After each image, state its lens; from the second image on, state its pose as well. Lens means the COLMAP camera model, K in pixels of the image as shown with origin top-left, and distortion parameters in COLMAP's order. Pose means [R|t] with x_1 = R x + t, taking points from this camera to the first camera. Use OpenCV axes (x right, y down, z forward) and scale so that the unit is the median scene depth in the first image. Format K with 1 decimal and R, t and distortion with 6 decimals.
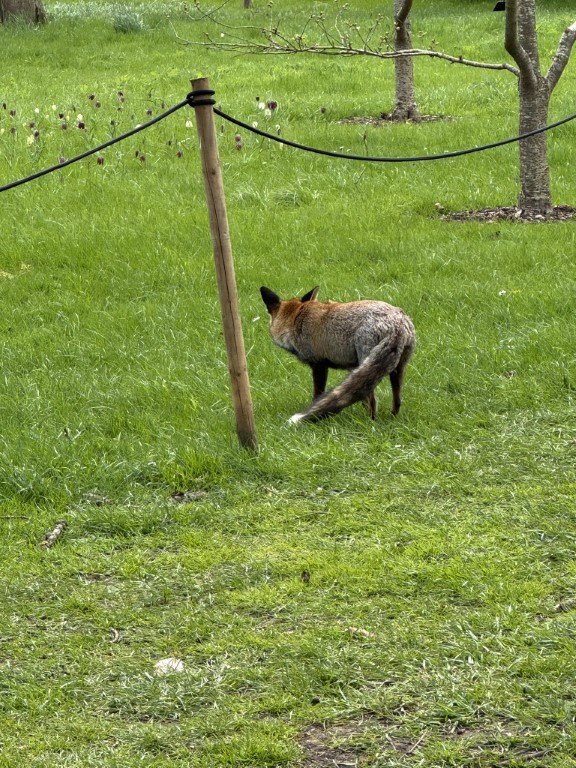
lens RADIAL K [[3764.1, 0, 288.0], [0, 3764.1, 384.0], [0, 0, 1]] dist [-0.272223, 0.000000]
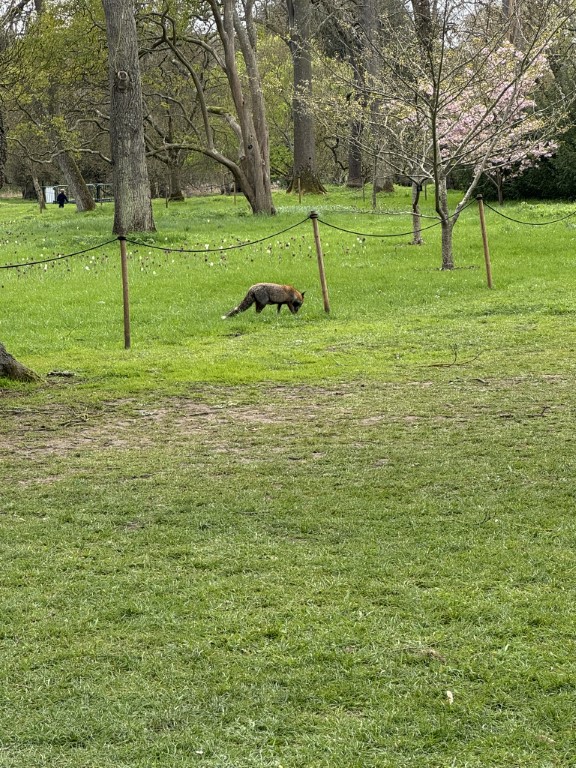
lens RADIAL K [[2217.3, 0, 288.1], [0, 2217.3, 384.1], [0, 0, 1]] dist [-0.547519, 0.000000]
pose [[0.997995, -0.012896, -0.061972, 0.047825], [0.011306, 0.999600, -0.025935, 0.081356], [0.062282, 0.025182, 0.997741, -0.648227]]
